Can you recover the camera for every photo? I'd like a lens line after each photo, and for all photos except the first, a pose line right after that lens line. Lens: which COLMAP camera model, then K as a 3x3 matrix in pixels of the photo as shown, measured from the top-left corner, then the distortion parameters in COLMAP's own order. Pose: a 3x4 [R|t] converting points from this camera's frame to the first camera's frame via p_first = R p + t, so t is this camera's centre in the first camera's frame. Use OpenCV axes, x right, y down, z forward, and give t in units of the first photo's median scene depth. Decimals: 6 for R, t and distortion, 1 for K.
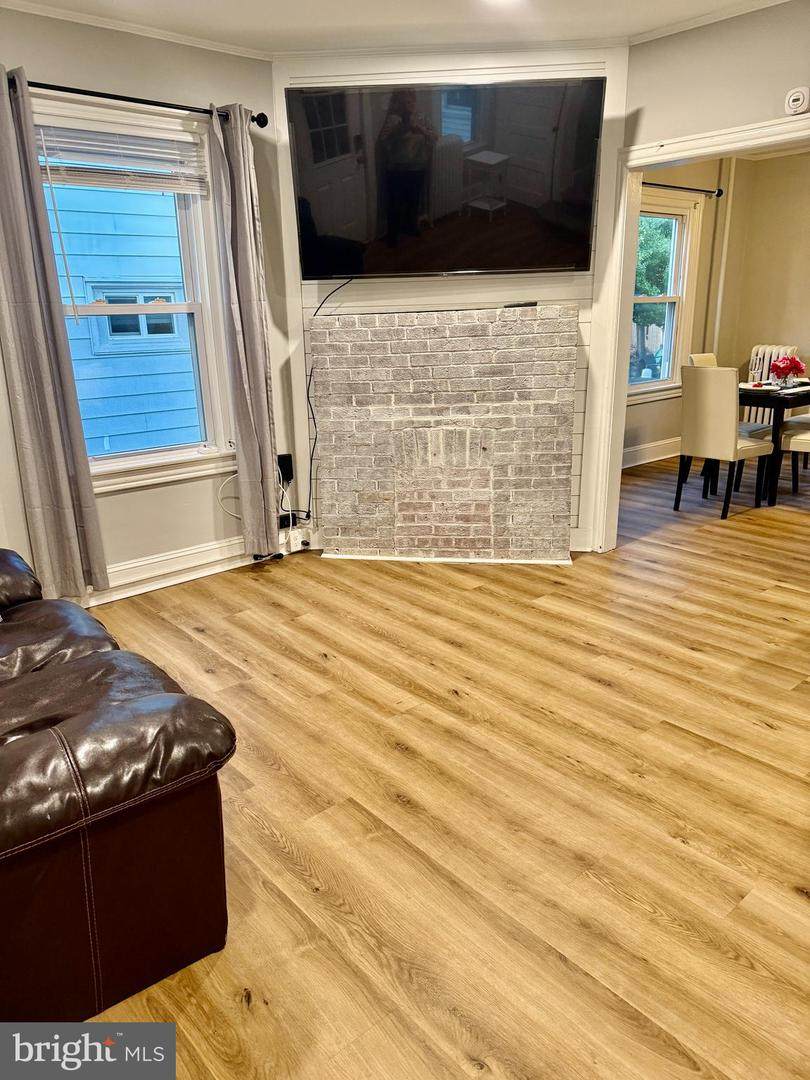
lens RADIAL K [[751.6, 0, 398.3], [0, 751.6, 537.8], [0, 0, 1]] dist [0.101025, -0.179394]
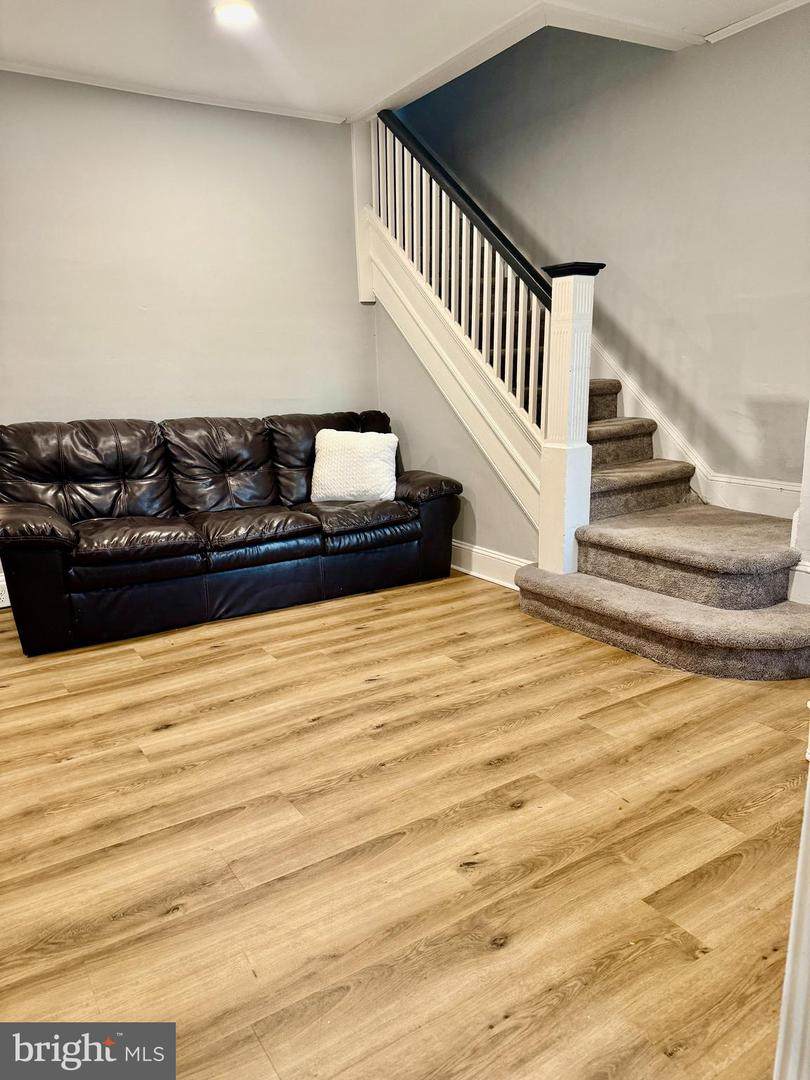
lens RADIAL K [[751.6, 0, 398.3], [0, 751.6, 537.8], [0, 0, 1]] dist [0.101025, -0.179394]
pose [[0.145721, -0.201872, 0.968511, -0.314874], [0.295538, 0.943142, 0.152118, 0.024975], [-0.944152, 0.264065, 0.197096, 0.101571]]
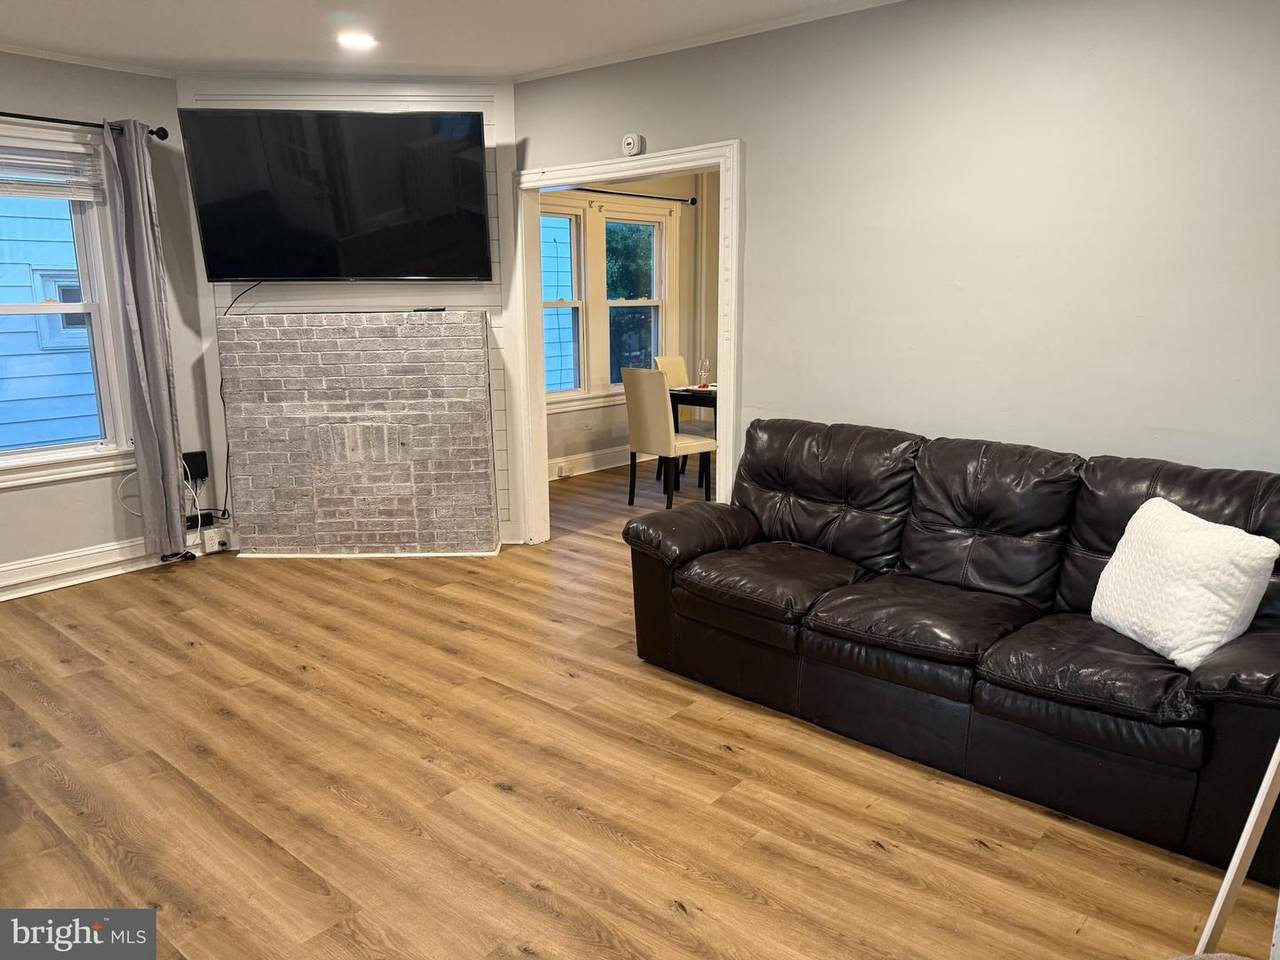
lens RADIAL K [[890.8, 0, 644.5], [0, 890.8, 478.0], [0, 0, 1]] dist [0.101025, -0.179394]
pose [[0.986994, -0.013367, 0.160198, 0.247421], [0.028081, 0.995551, -0.089940, 0.047372], [-0.158283, 0.093269, 0.982979, -0.249362]]
